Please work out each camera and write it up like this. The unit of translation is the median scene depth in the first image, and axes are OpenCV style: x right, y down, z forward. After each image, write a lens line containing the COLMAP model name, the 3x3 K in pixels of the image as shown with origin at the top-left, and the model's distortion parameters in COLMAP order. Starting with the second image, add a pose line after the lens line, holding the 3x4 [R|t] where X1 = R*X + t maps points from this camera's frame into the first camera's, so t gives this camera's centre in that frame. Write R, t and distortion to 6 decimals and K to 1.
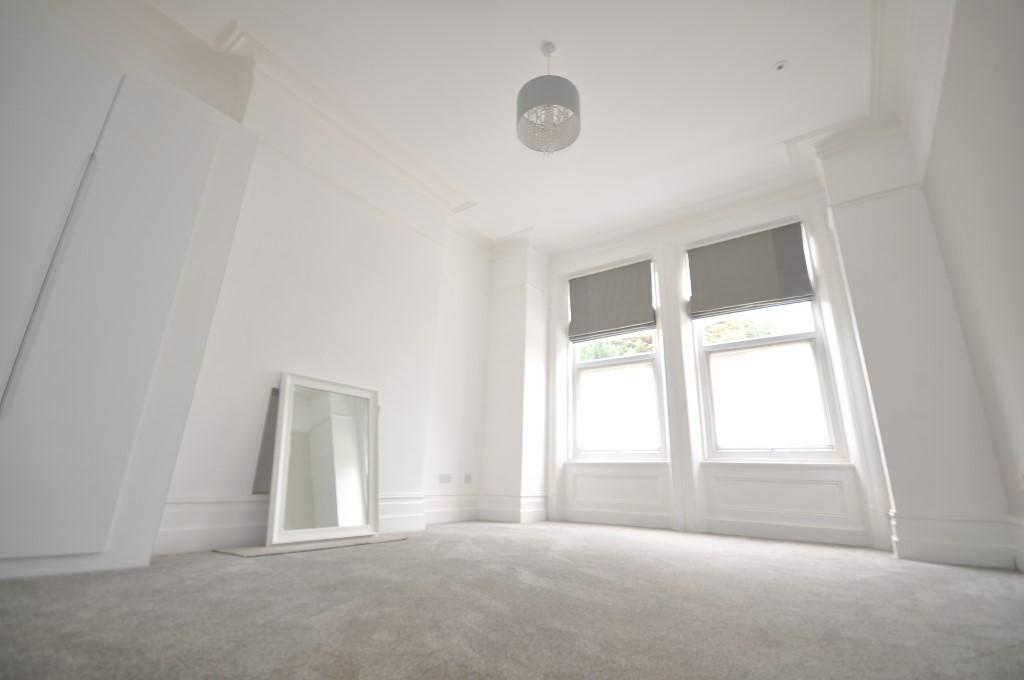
lens RADIAL K [[457.0, 0, 520.3], [0, 457.0, 336.8], [0, 0, 1]] dist [0.041480, -0.000206]
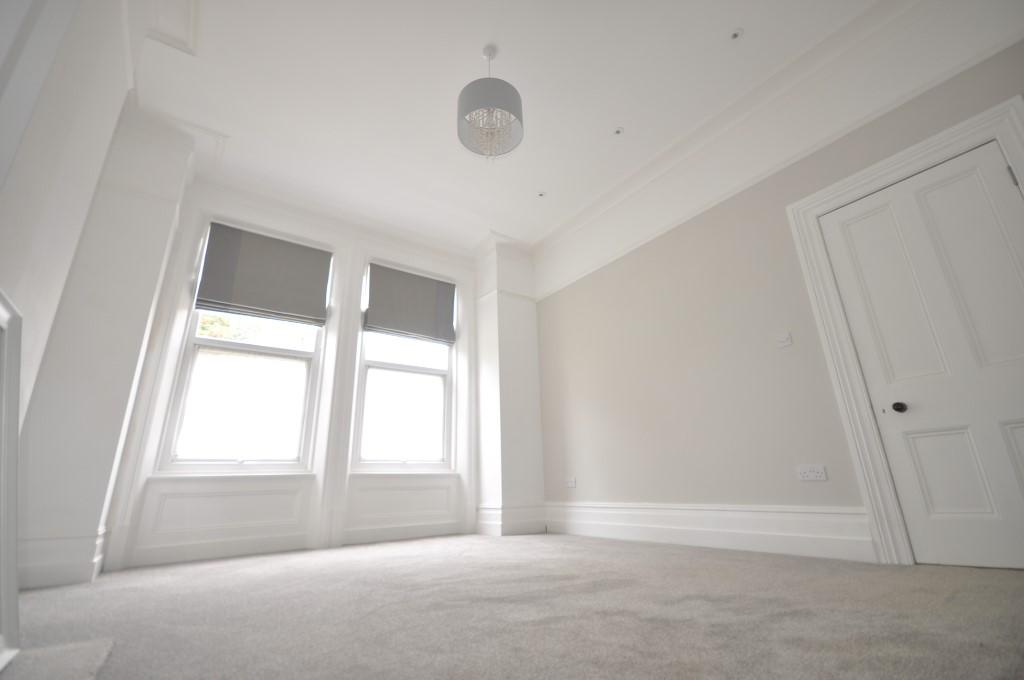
lens RADIAL K [[457.0, 0, 520.3], [0, 457.0, 336.8], [0, 0, 1]] dist [0.041480, -0.000206]
pose [[0.347888, 0.270884, 0.897550, -0.407493], [-0.247642, 0.949899, -0.190698, 0.082201], [-0.904239, -0.155930, 0.397541, 0.288194]]
